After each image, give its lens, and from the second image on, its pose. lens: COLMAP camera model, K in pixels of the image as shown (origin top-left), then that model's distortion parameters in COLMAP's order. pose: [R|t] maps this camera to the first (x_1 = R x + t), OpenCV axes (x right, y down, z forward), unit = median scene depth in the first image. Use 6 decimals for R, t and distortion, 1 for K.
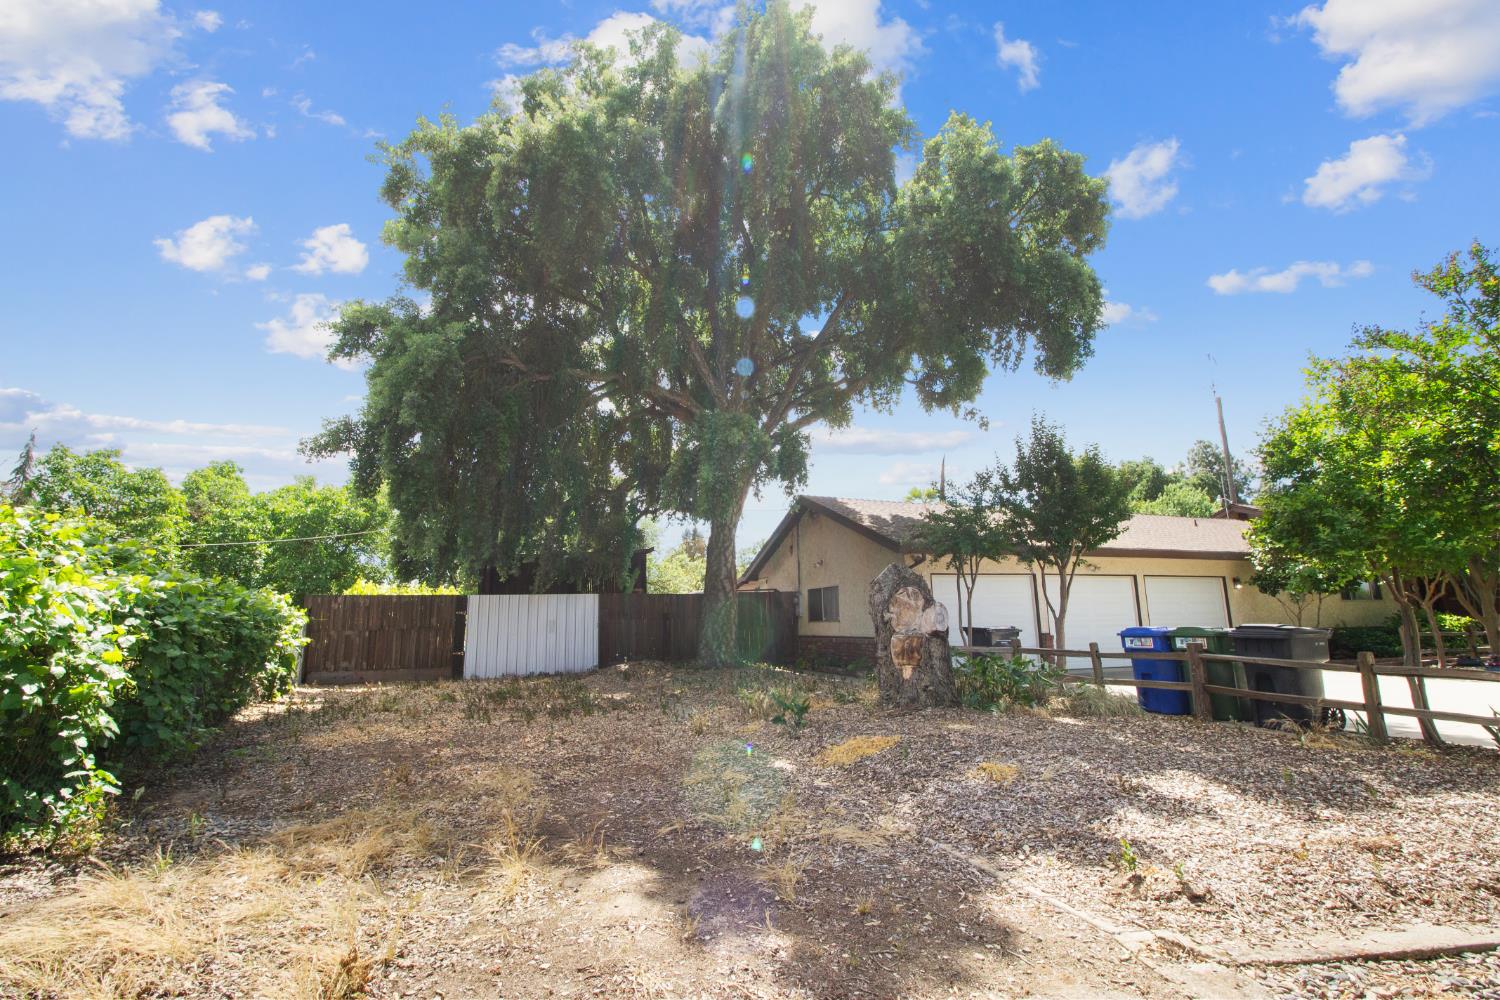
lens RADIAL K [[720.6, 0, 752.6], [0, 720.6, 504.1], [0, 0, 1]] dist [0.001553, 0.000587]
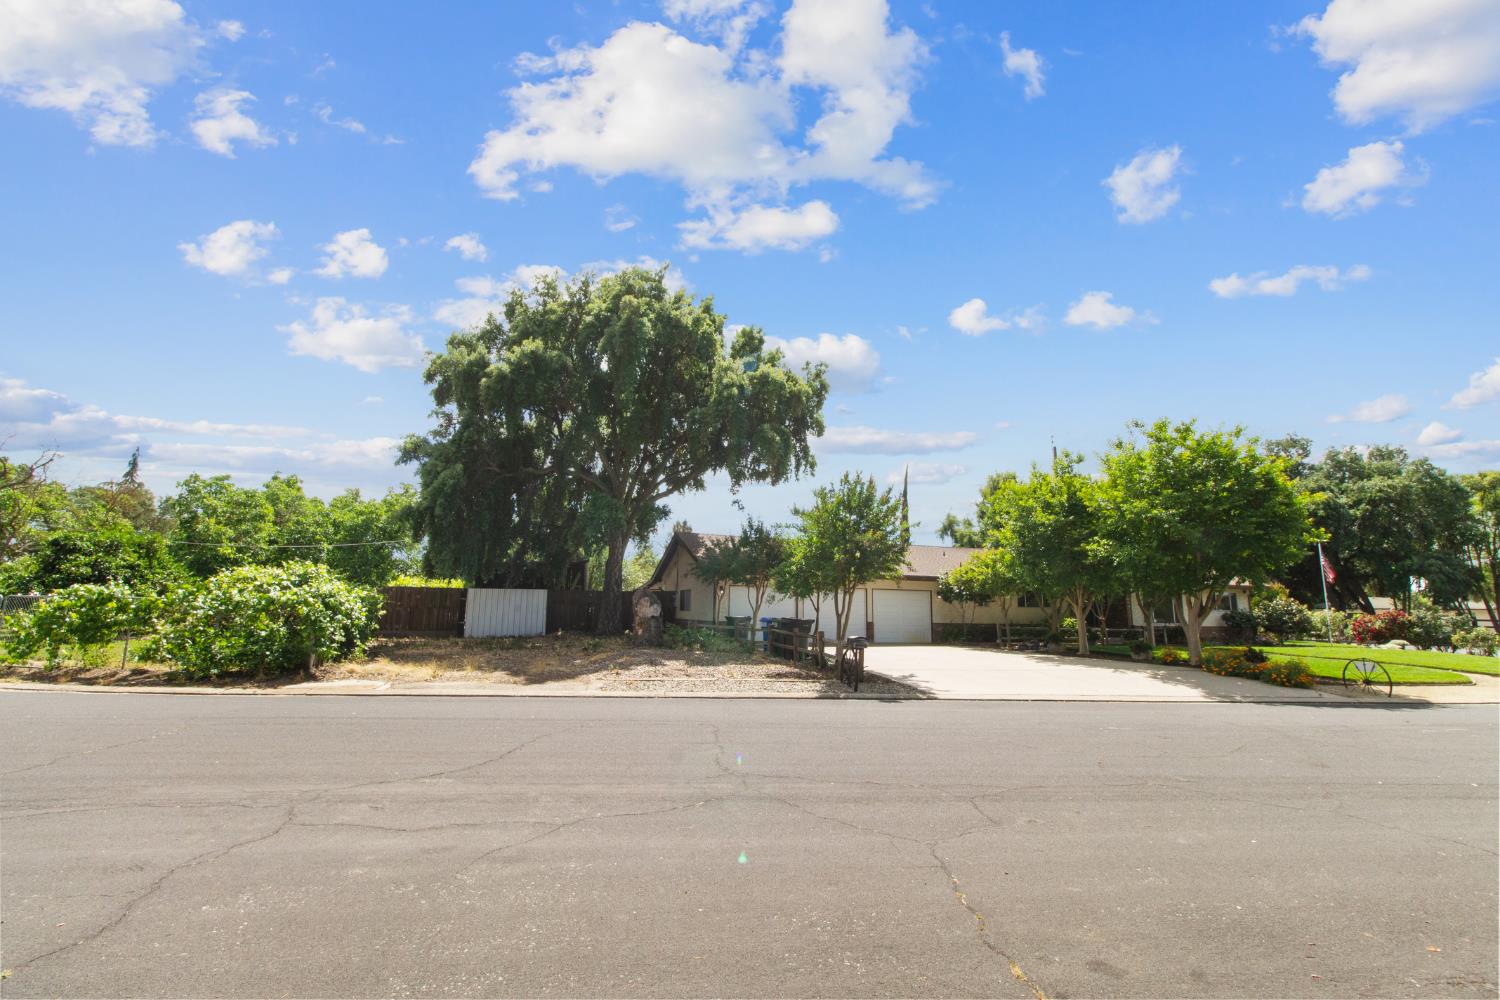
lens RADIAL K [[723.9, 0, 740.8], [0, 723.9, 509.9], [0, 0, 1]] dist [0.001811, 0.000121]
pose [[0.999214, 0.026595, -0.029408, 0.271346], [-0.025830, 0.999326, 0.026073, -0.111365], [0.030082, -0.025293, 0.999227, -0.630527]]
